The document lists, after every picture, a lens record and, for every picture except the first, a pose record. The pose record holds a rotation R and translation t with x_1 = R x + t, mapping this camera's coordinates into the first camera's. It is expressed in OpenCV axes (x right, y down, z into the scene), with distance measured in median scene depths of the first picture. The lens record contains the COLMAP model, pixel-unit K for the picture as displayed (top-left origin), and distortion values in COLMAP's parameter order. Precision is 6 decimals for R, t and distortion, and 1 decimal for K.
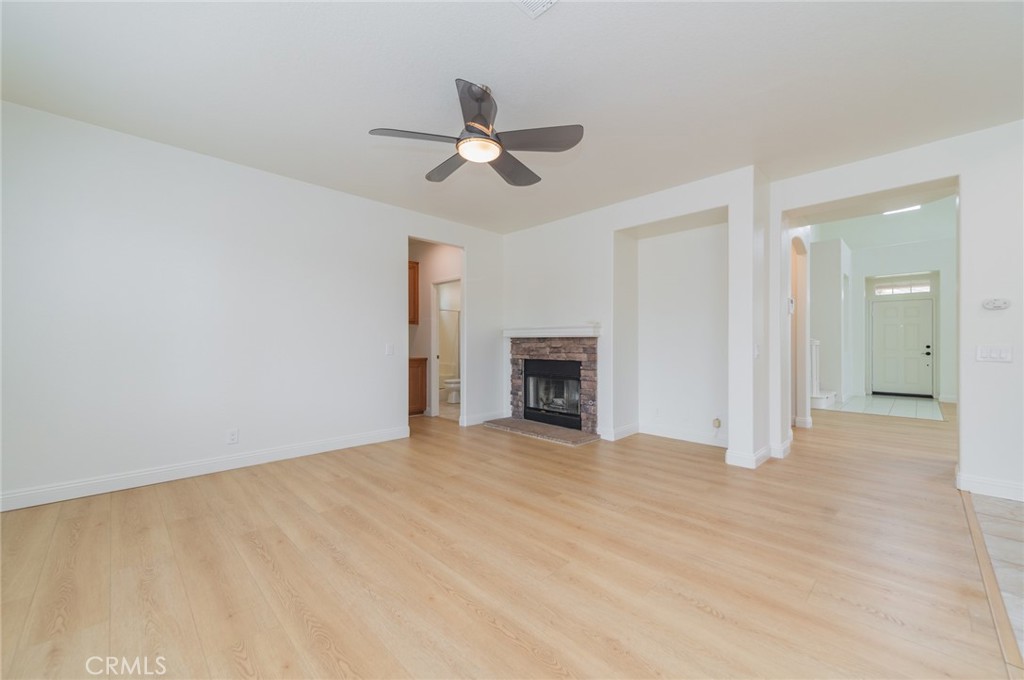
lens RADIAL K [[417.2, 0, 512.0], [0, 417.2, 340.0], [0, 0, 1]] dist [0.017352, -0.006386]
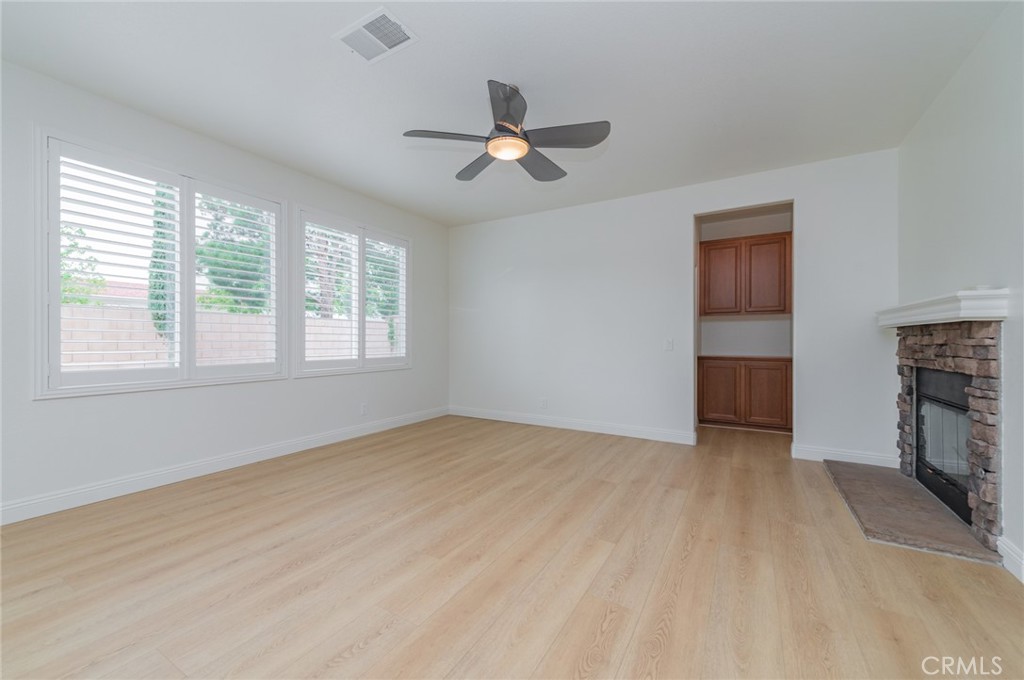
lens RADIAL K [[417.2, 0, 512.0], [0, 417.2, 340.0], [0, 0, 1]] dist [0.017352, -0.006386]
pose [[0.220048, 0.001243, -0.975488, 0.842231], [0.002318, 0.999996, 0.001797, 0.017049], [0.975486, -0.002656, 0.220044, 0.717031]]
